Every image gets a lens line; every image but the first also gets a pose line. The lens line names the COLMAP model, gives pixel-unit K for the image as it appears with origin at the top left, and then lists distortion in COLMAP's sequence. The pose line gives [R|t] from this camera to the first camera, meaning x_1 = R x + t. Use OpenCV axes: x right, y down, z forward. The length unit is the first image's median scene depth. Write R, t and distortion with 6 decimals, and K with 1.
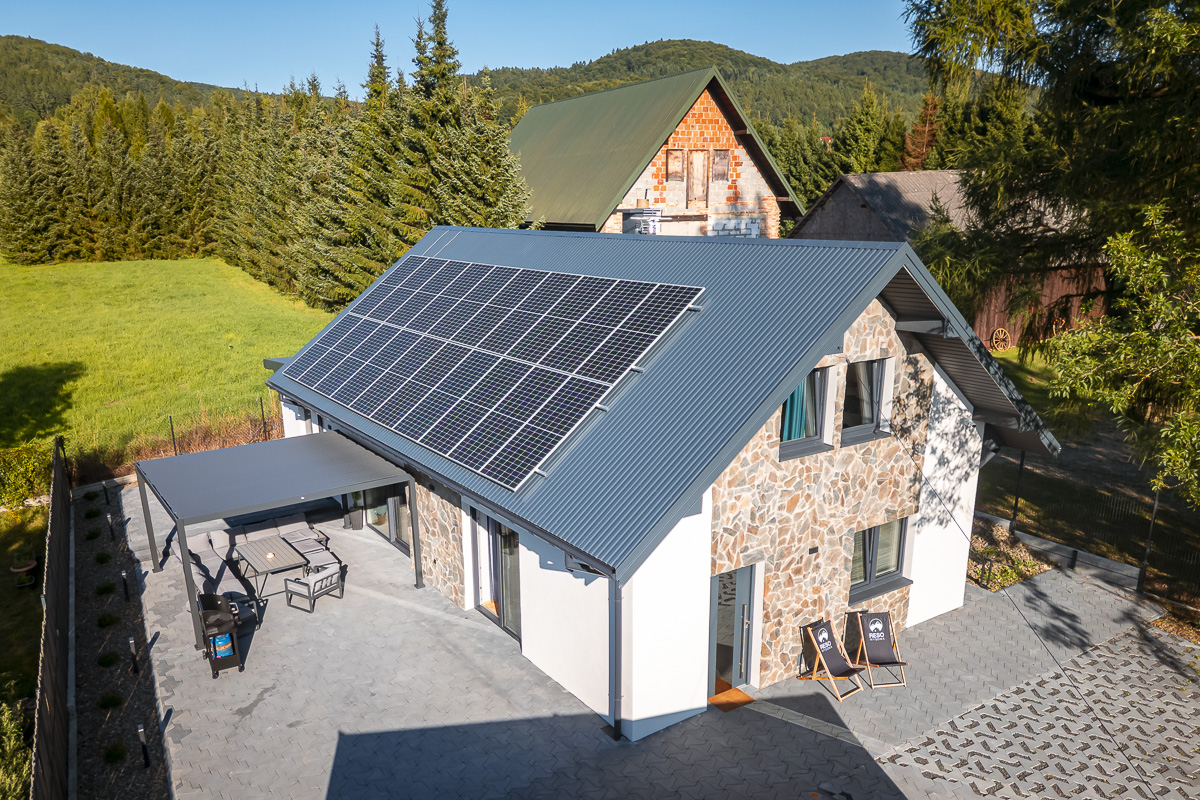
lens RADIAL K [[896.5, 0, 578.7], [0, 896.5, 471.8], [0, 0, 1]] dist [0.063745, -0.061359]
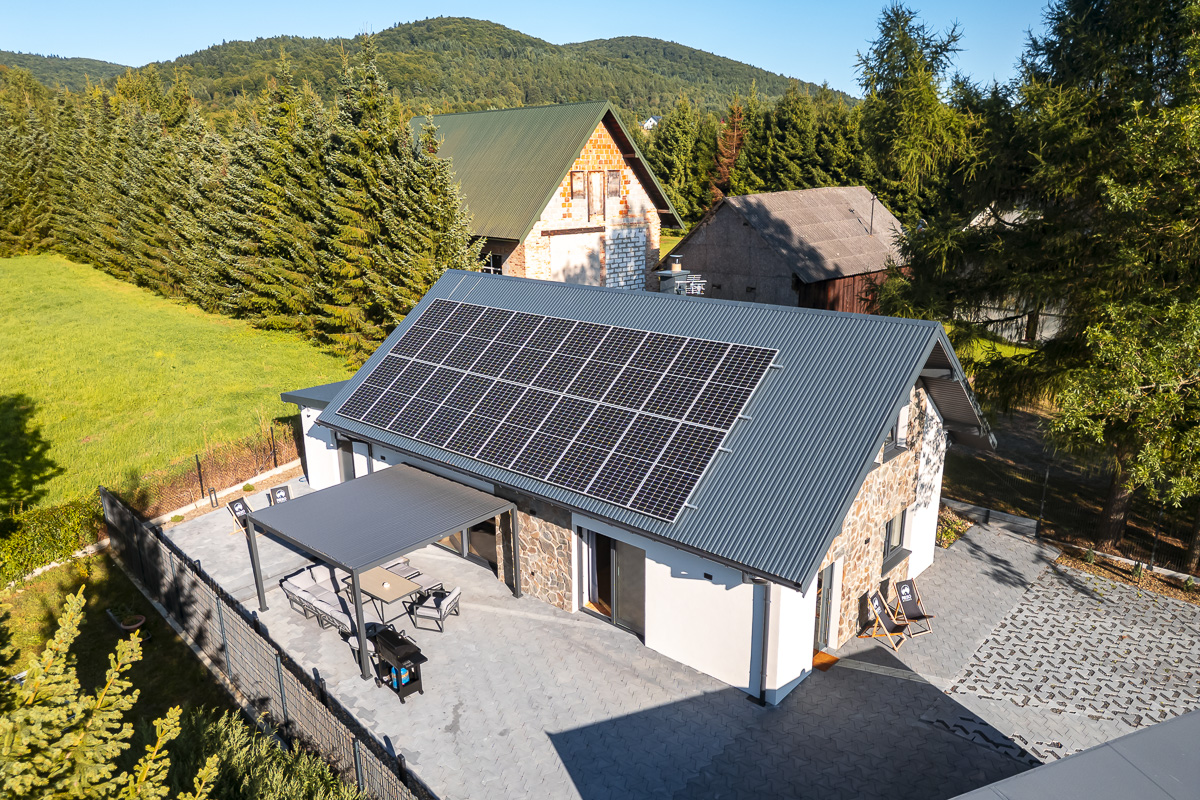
lens RADIAL K [[843.5, 0, 605.1], [0, 843.5, 422.5], [0, 0, 1]] dist [0.070617, -0.067955]
pose [[0.966482, -0.072496, 0.246284, -0.159563], [0.072891, 0.997312, 0.007524, -0.048648], [-0.246168, 0.010680, 0.969168, -0.050589]]
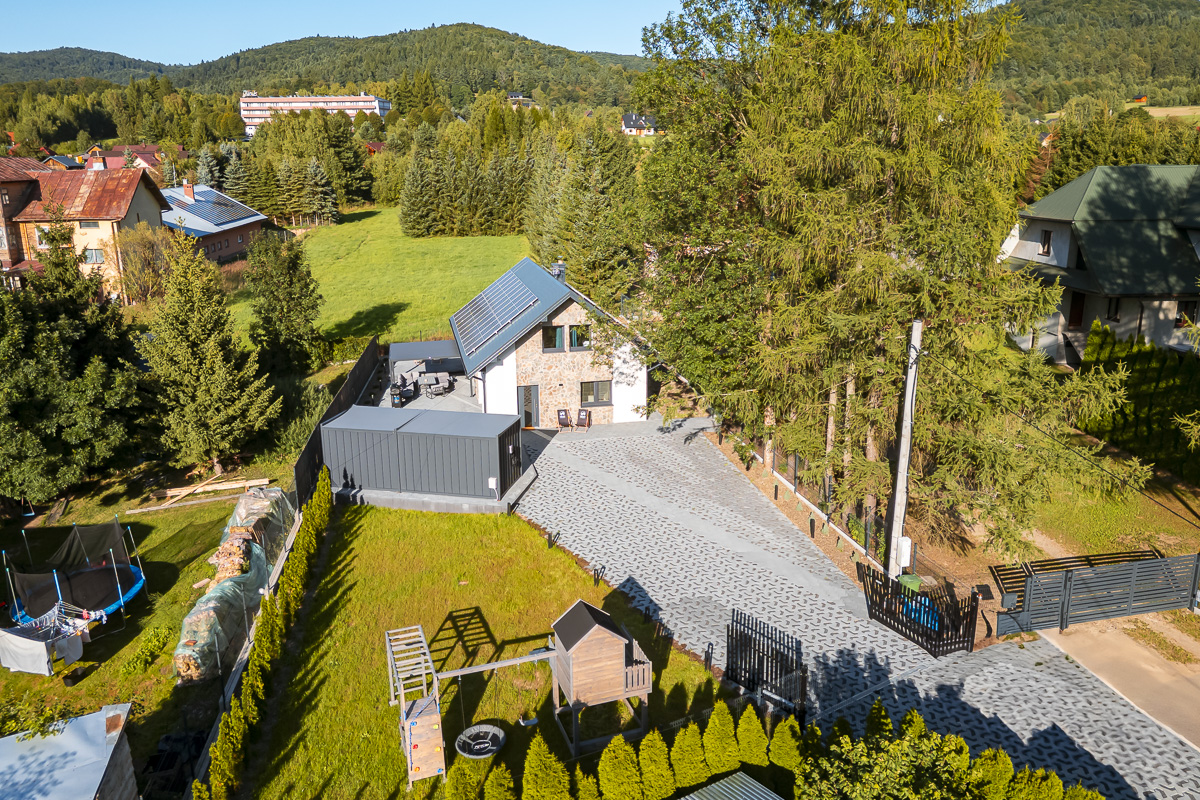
lens RADIAL K [[886.2, 0, 599.6], [0, 886.2, 381.4], [0, 0, 1]] dist [0.085504, -0.085907]
pose [[0.930651, 0.092320, -0.354071, 0.557562], [-0.107203, 0.993980, -0.022605, 0.050234], [0.349852, 0.058995, 0.934945, -0.681037]]
